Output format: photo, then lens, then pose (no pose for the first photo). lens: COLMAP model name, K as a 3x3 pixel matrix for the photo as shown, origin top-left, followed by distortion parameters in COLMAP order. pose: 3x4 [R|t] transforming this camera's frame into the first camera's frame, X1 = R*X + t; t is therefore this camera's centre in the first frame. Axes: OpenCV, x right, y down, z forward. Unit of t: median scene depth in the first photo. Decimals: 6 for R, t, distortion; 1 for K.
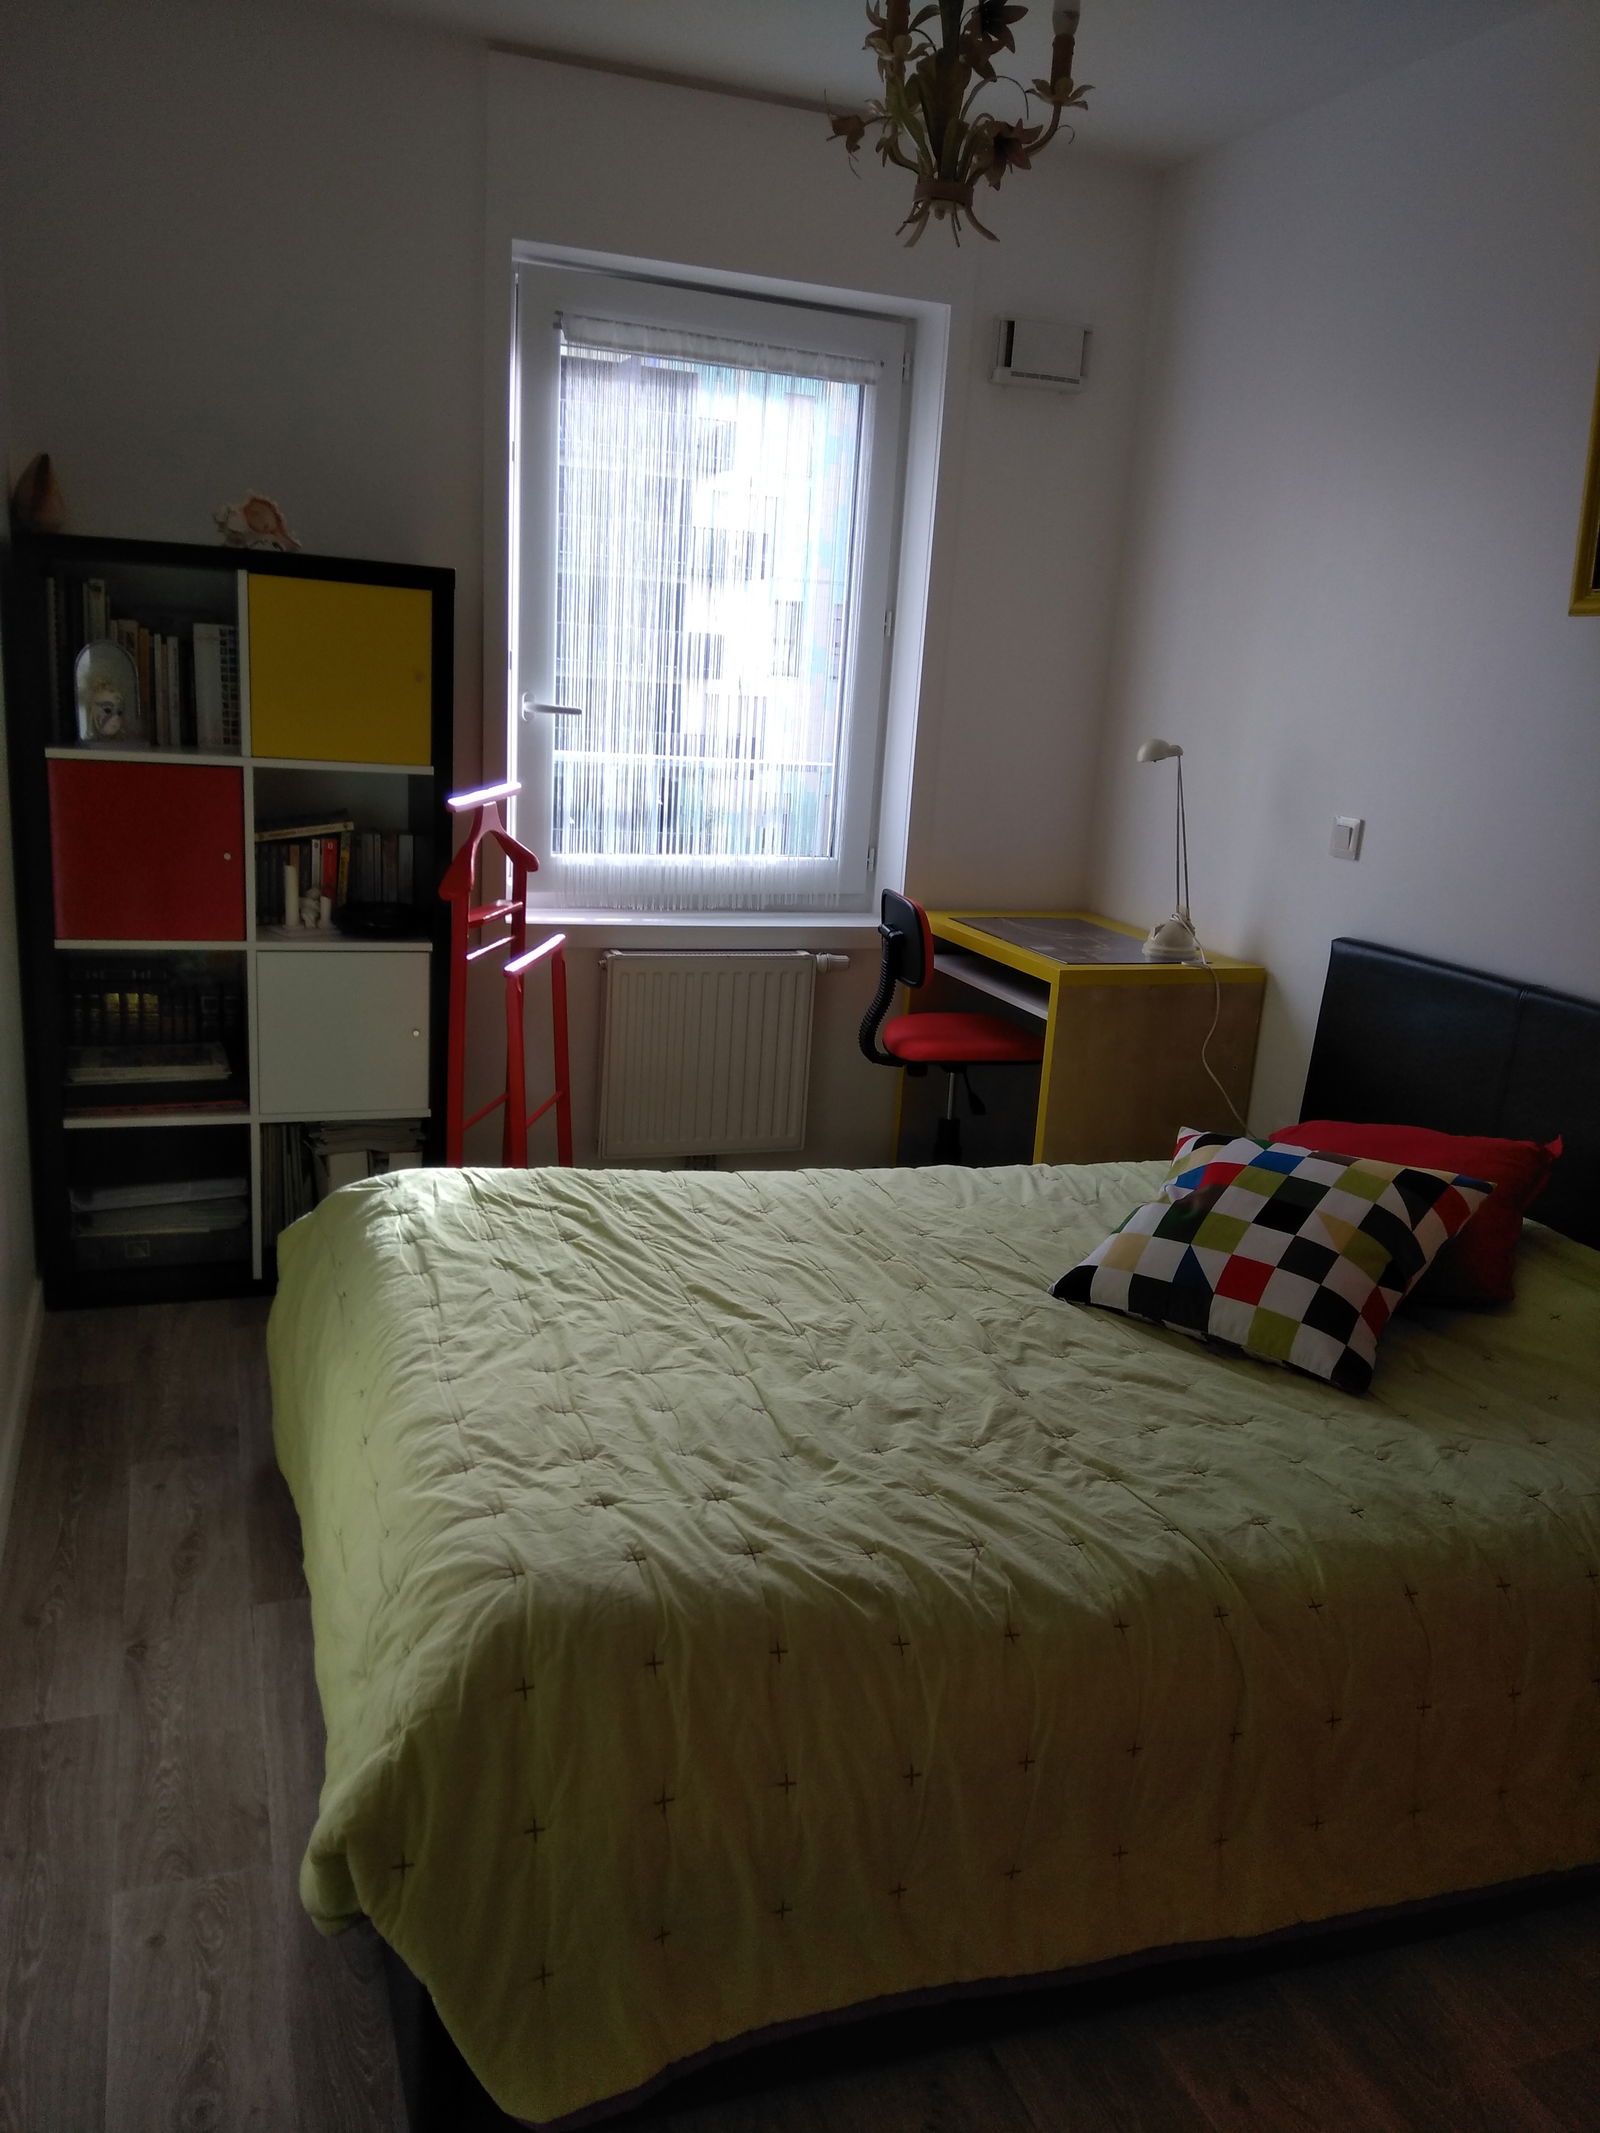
lens RADIAL K [[1676.1, 0, 800.0], [0, 1676.1, 1066.5], [0, 0, 1]] dist [0.000946, 0.000056]
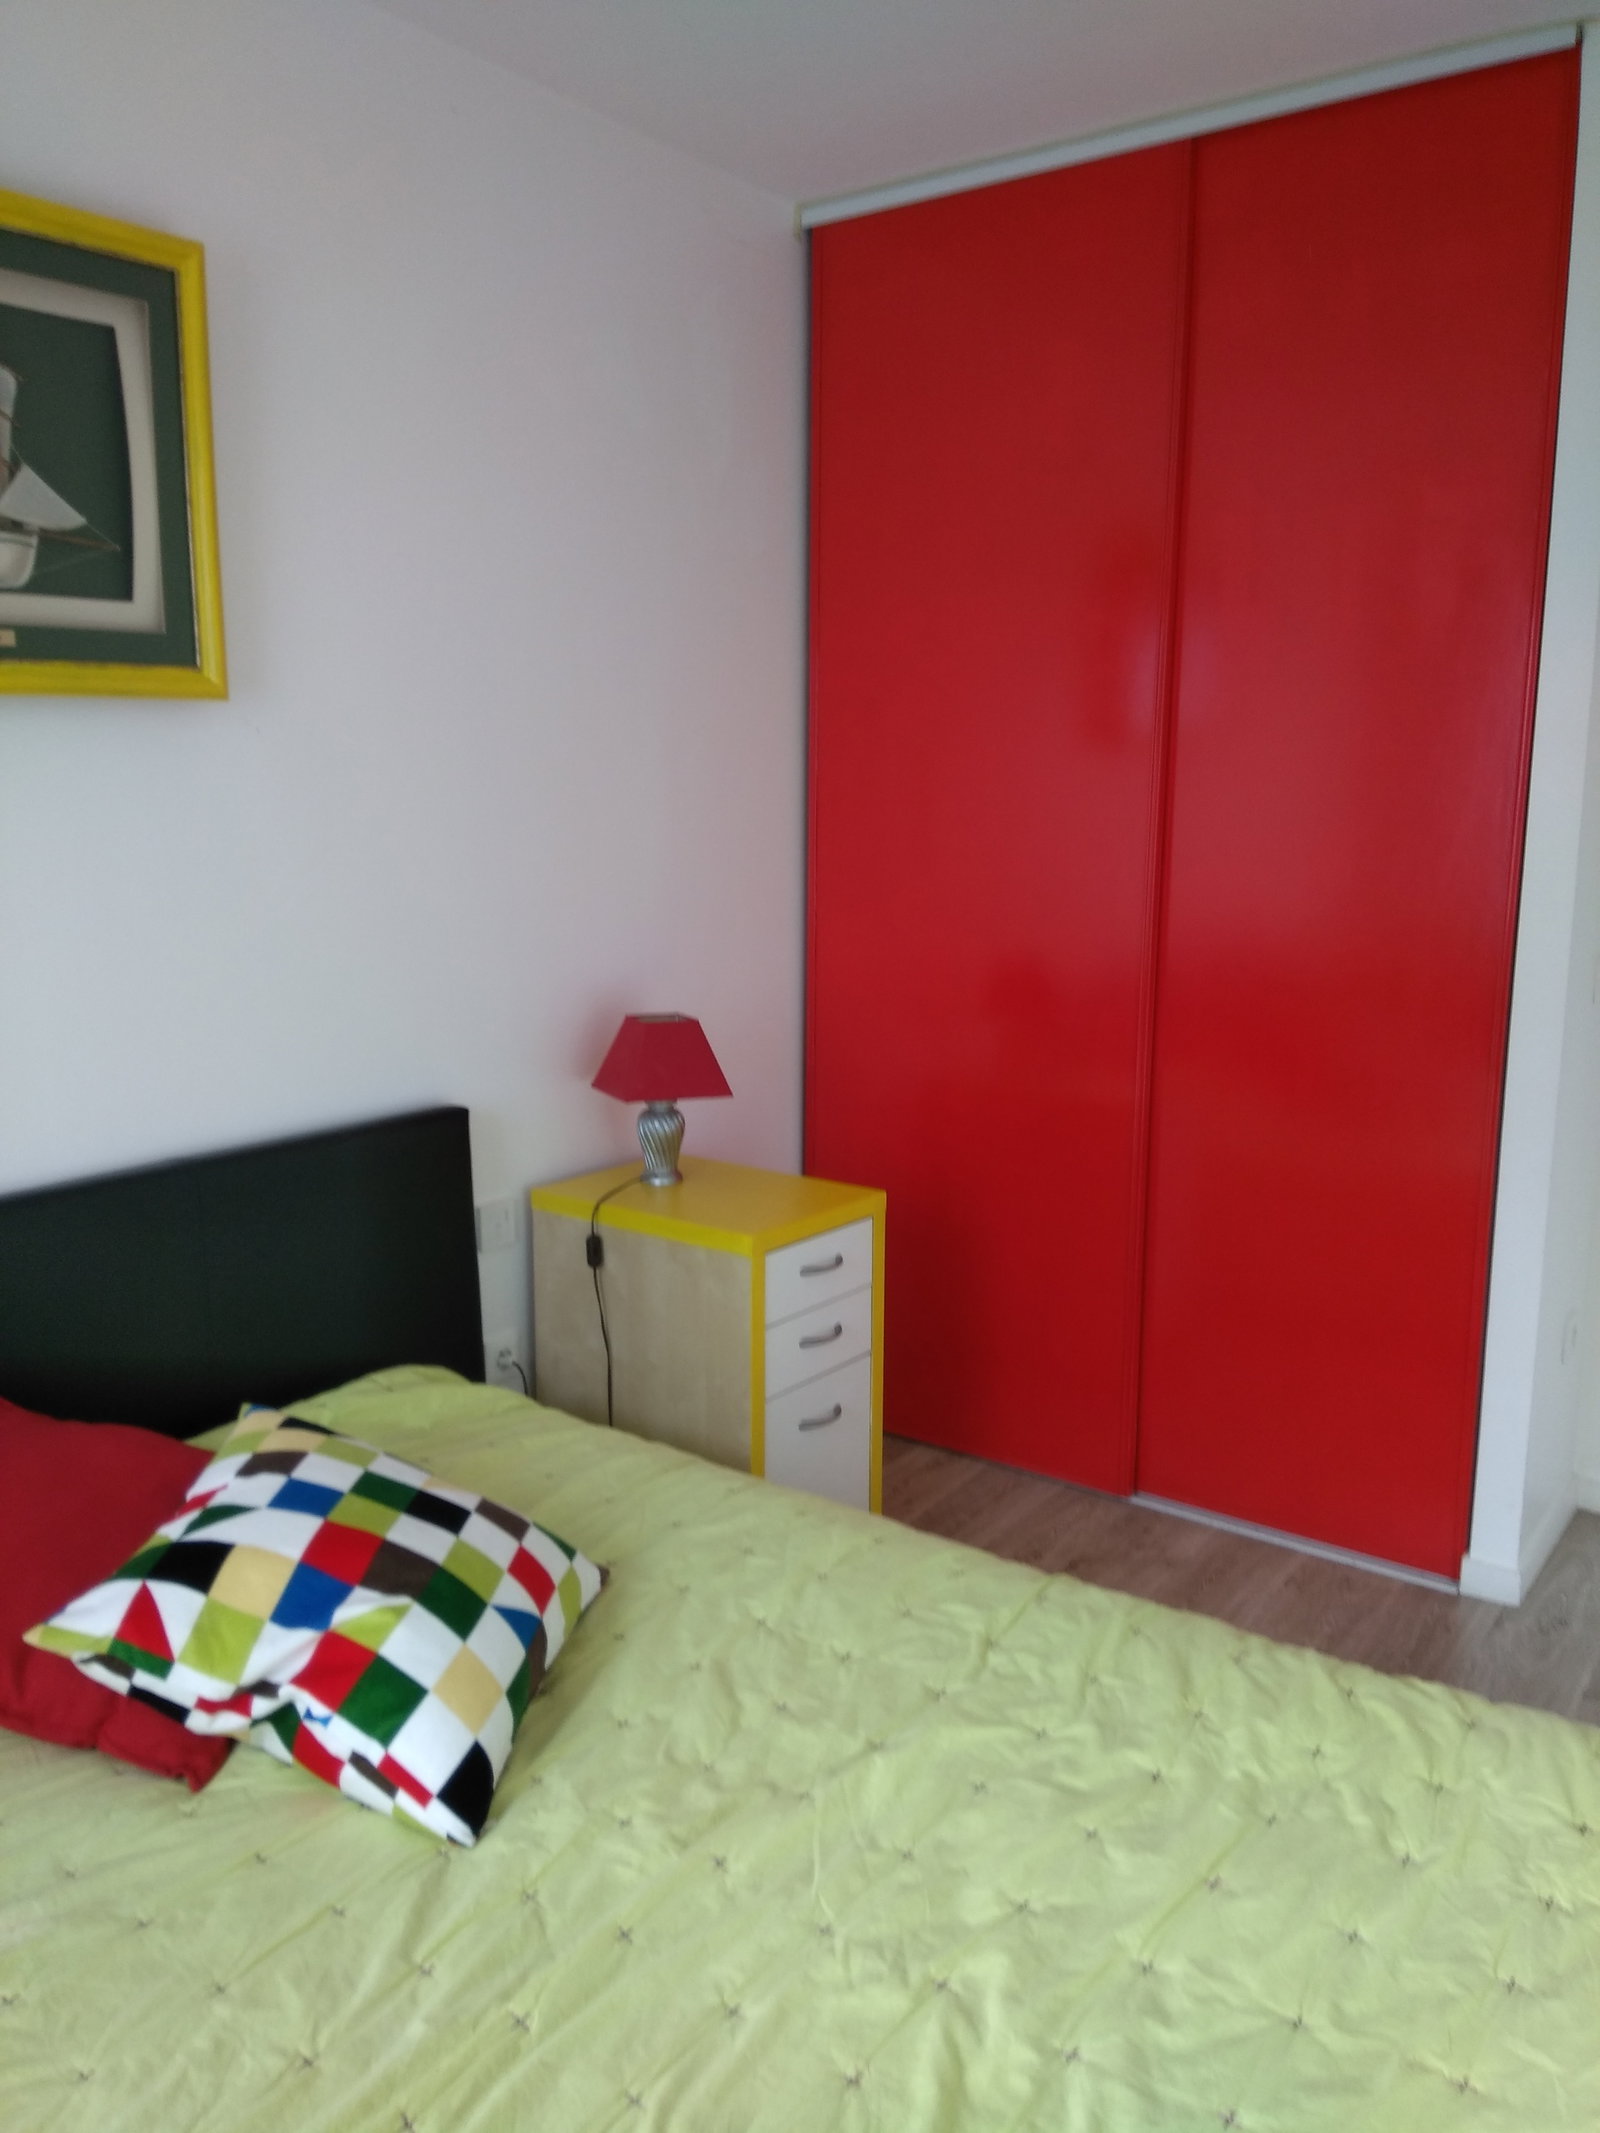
lens RADIAL K [[1656.4, 0, 800.0], [0, 1656.4, 1066.5], [0, 0, 1]] dist [0.040474, -0.010715]
pose [[-0.557317, -0.211588, 0.802887, -0.391596], [0.163973, 0.919893, 0.356244, -0.363476], [-0.813947, 0.330193, -0.477977, 1.273015]]
